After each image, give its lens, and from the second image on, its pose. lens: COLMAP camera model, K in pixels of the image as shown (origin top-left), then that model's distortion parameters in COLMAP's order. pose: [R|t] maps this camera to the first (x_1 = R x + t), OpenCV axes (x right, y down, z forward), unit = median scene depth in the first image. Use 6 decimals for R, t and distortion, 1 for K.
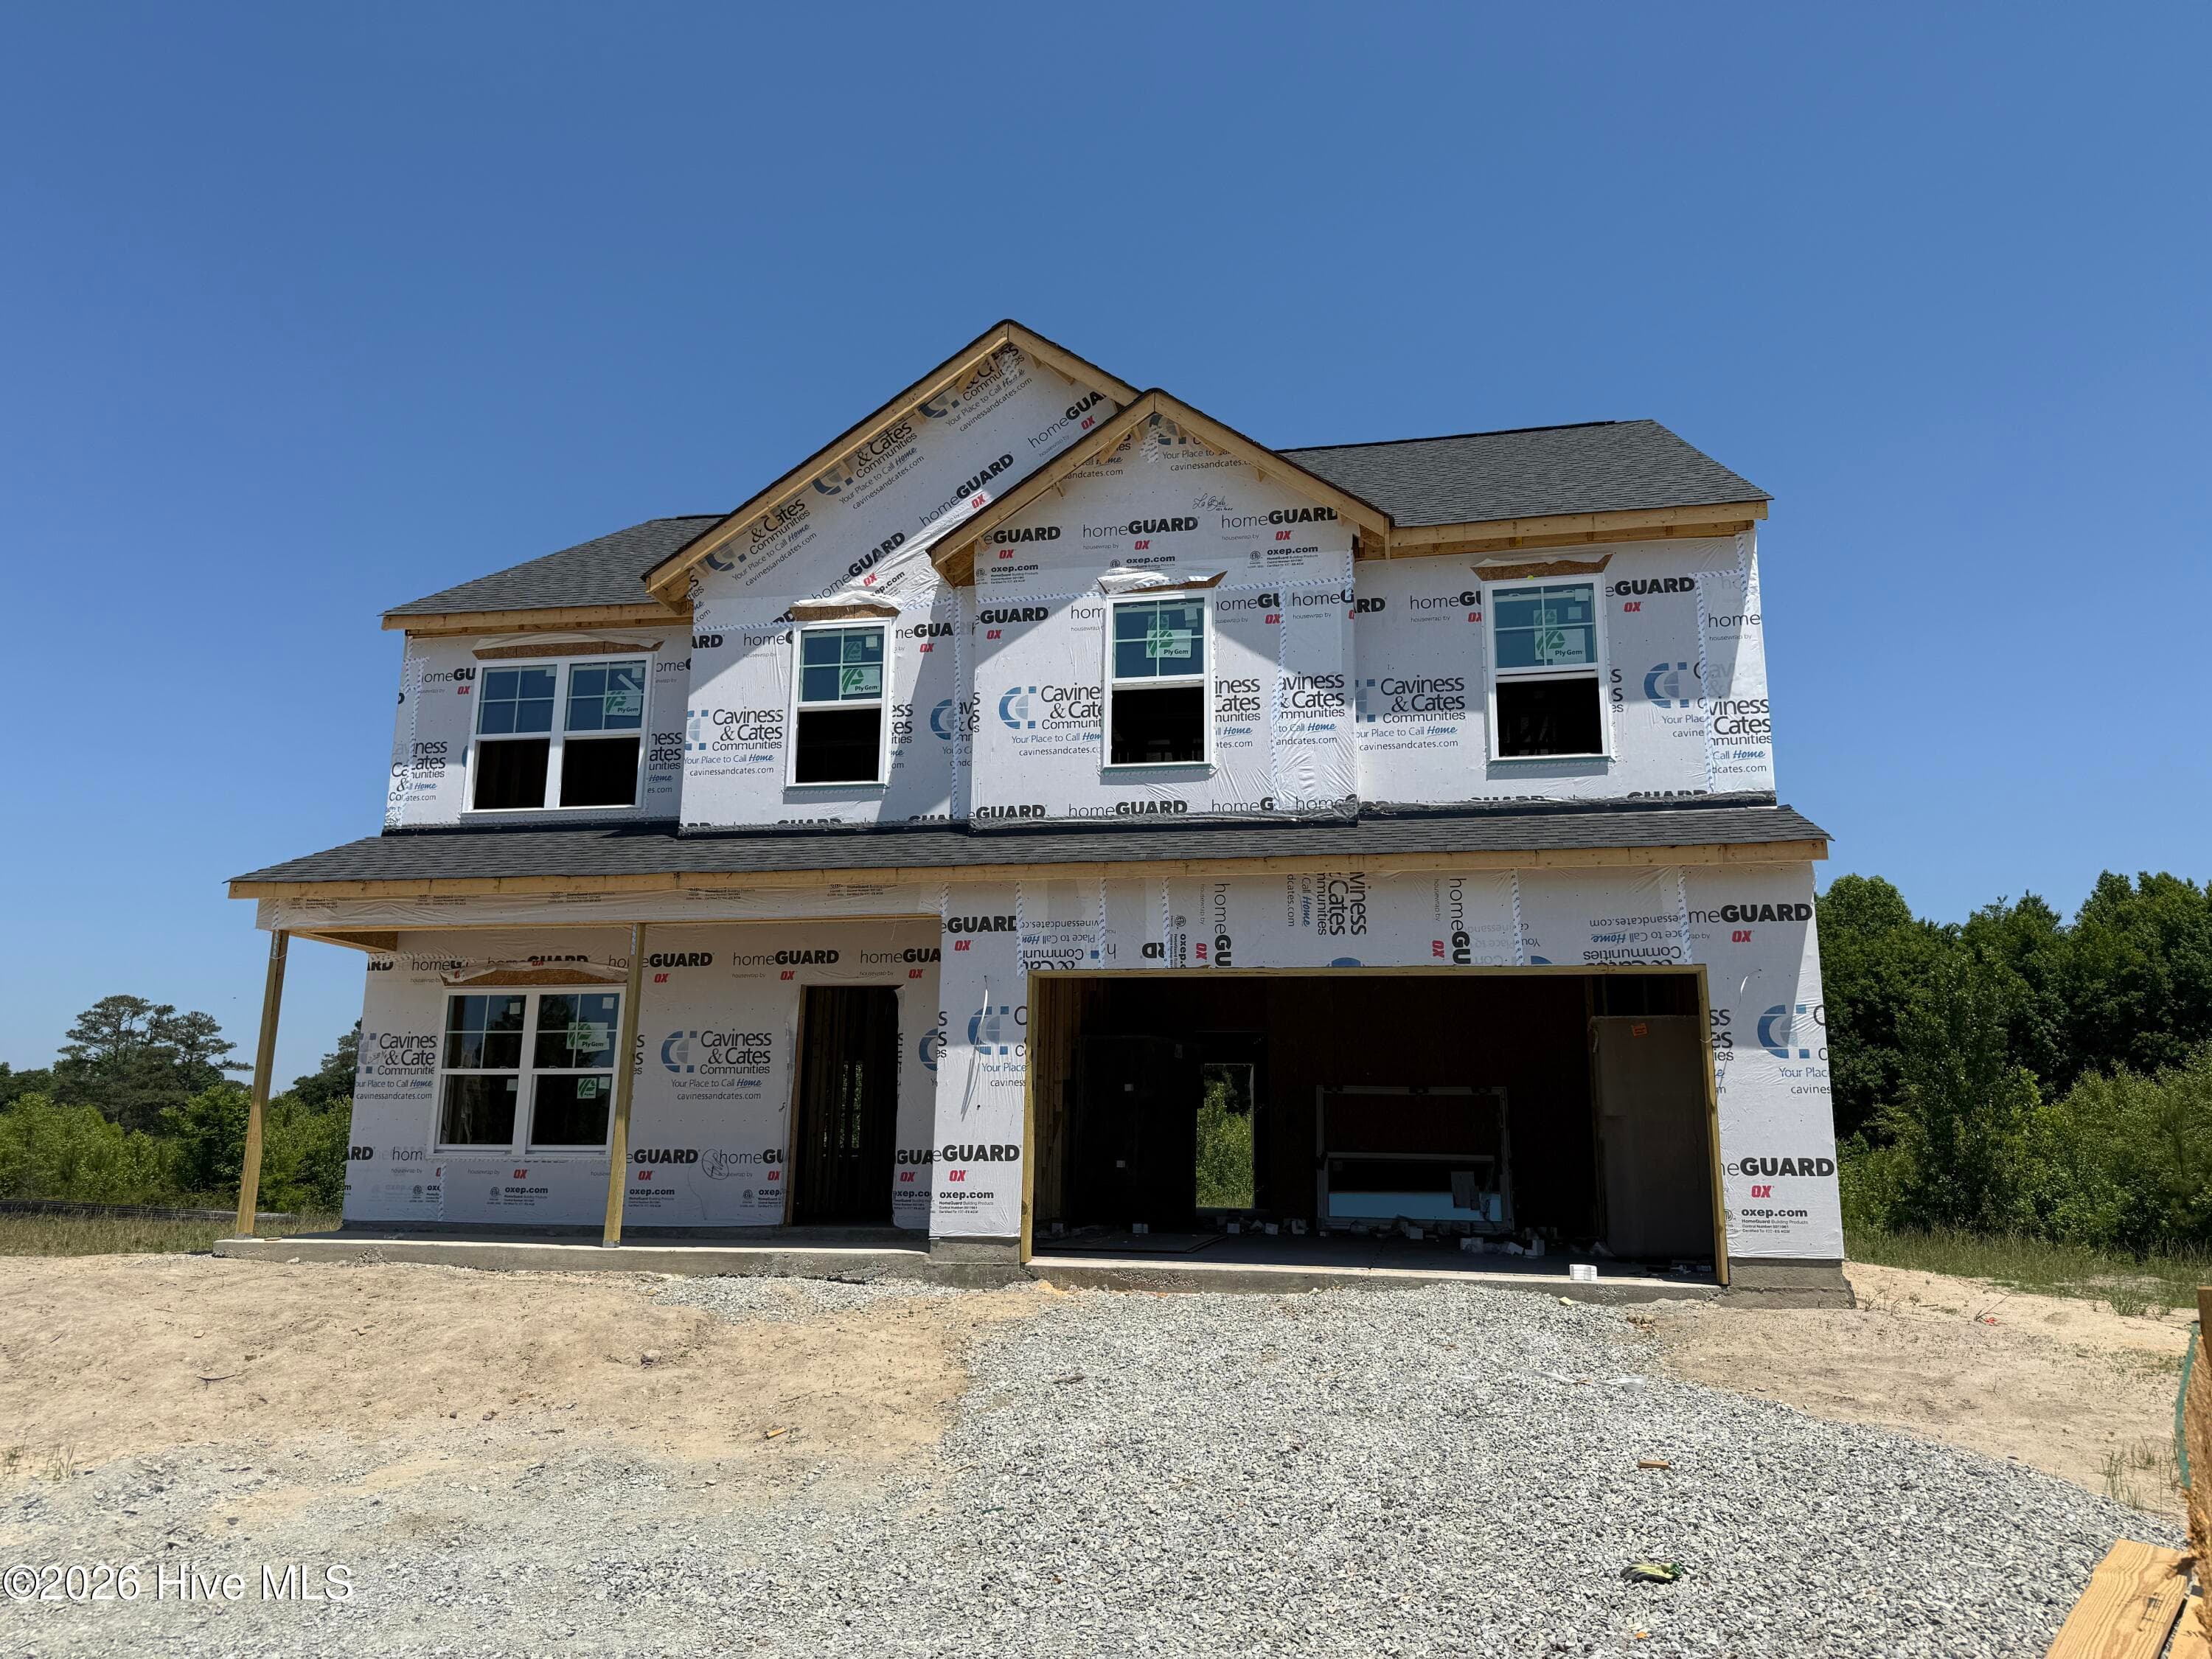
lens RADIAL K [[1538.1, 0, 1117.3], [0, 1538.1, 843.0], [0, 0, 1]] dist [0.079158, -0.101707]
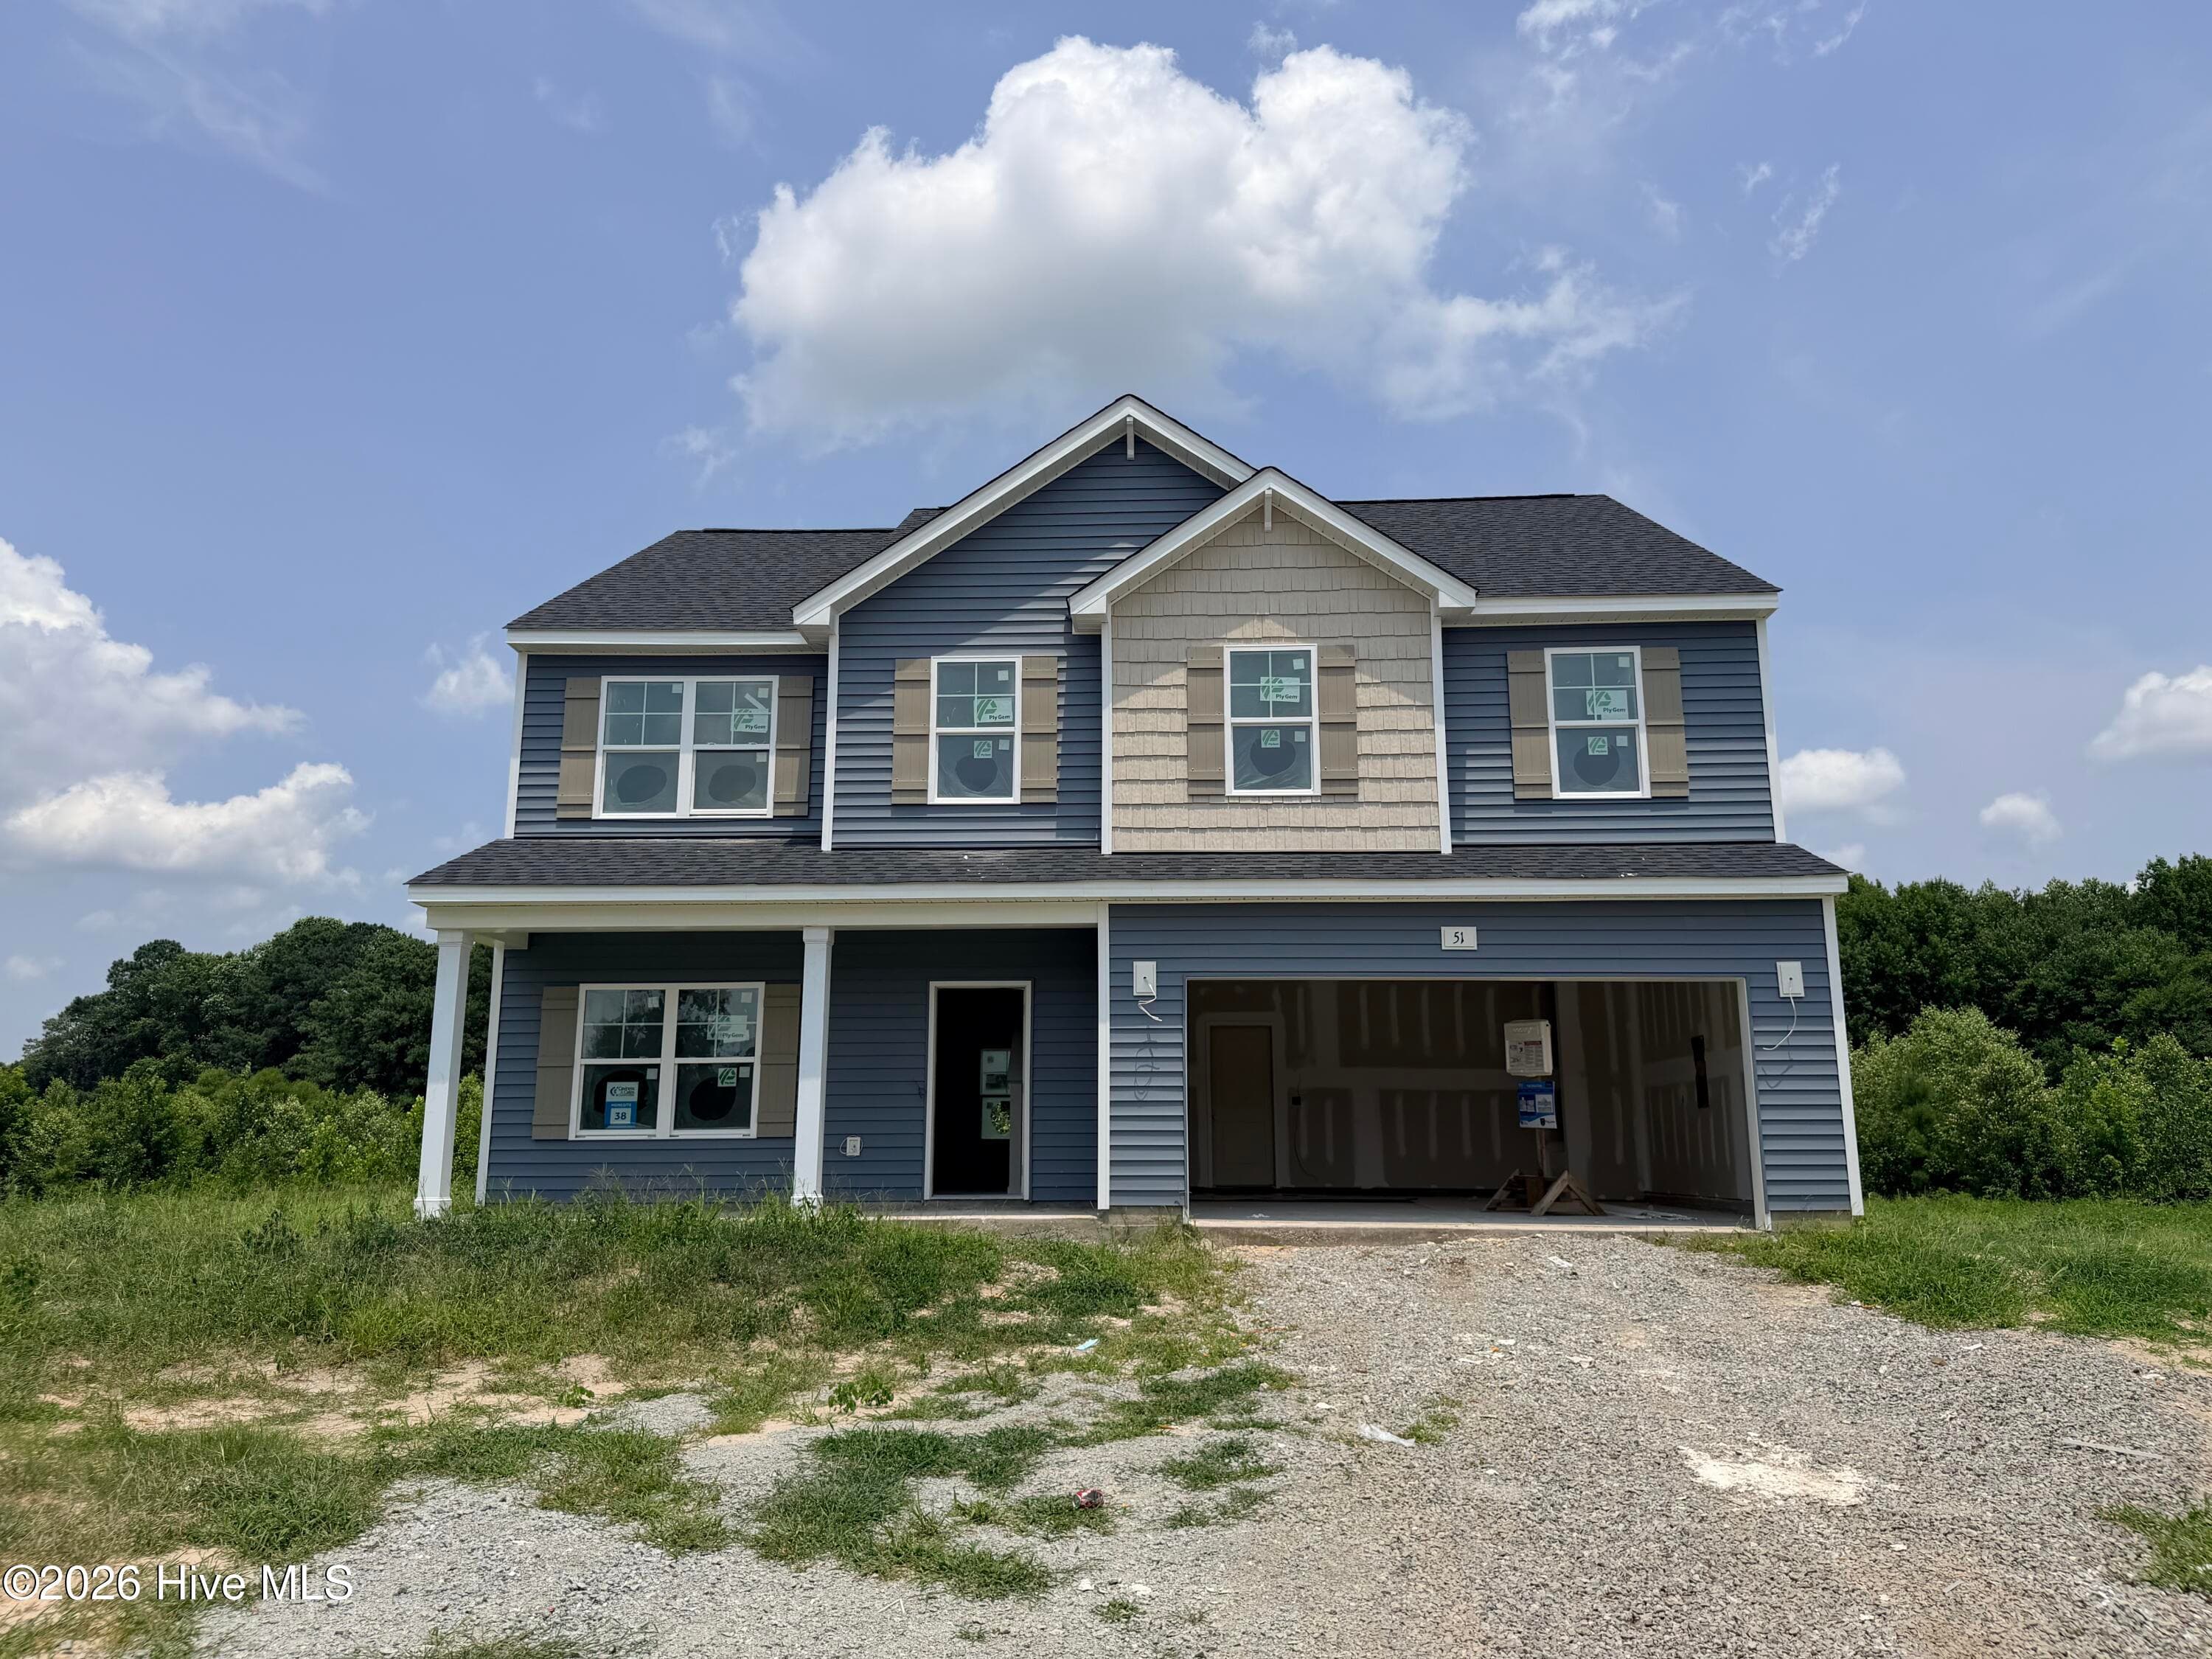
lens RADIAL K [[1538.1, 0, 1108.3], [0, 1538.1, 846.0], [0, 0, 1]] dist [0.079158, -0.101707]
pose [[0.987925, 0.018027, 0.153881, -0.269238], [-0.019911, 0.999744, 0.010714, -0.021713], [-0.153648, -0.013648, 0.988031, -0.122110]]
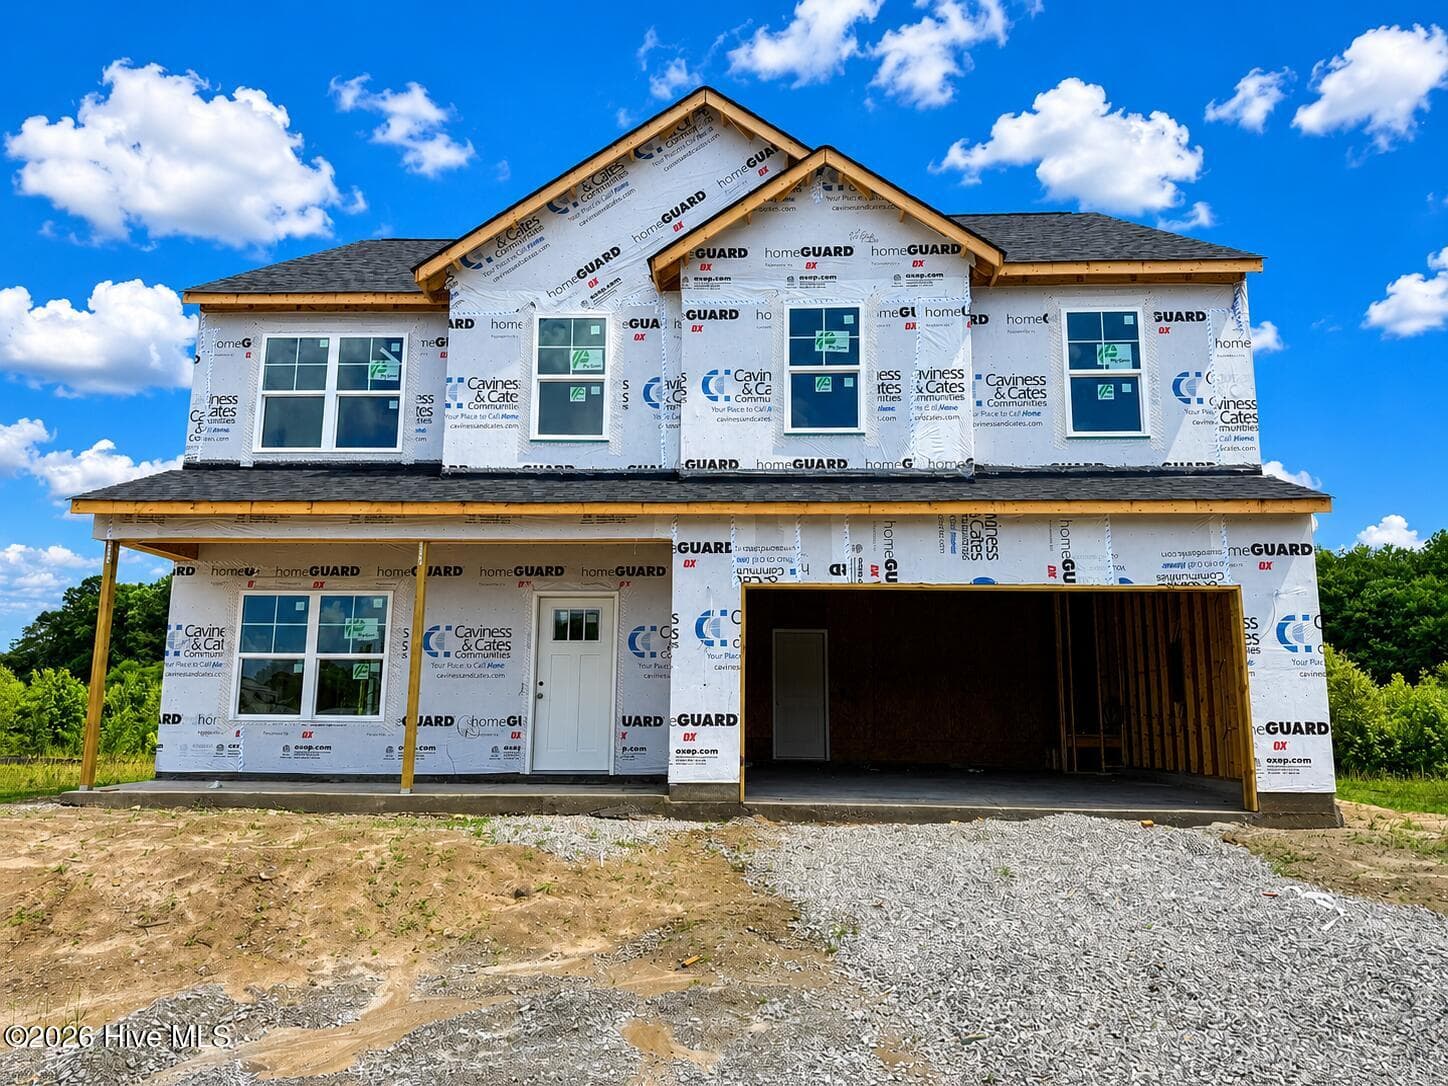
lens RADIAL K [[1006.9, 0, 725.7], [0, 1006.9, 561.1], [0, 0, 1]] dist [0.079158, -0.101707]
pose [[0.988837, 0.019232, 0.147757, -0.183872], [-0.027094, 0.998312, 0.051377, 0.018360], [-0.146519, -0.054807, 0.987688, 0.136659]]
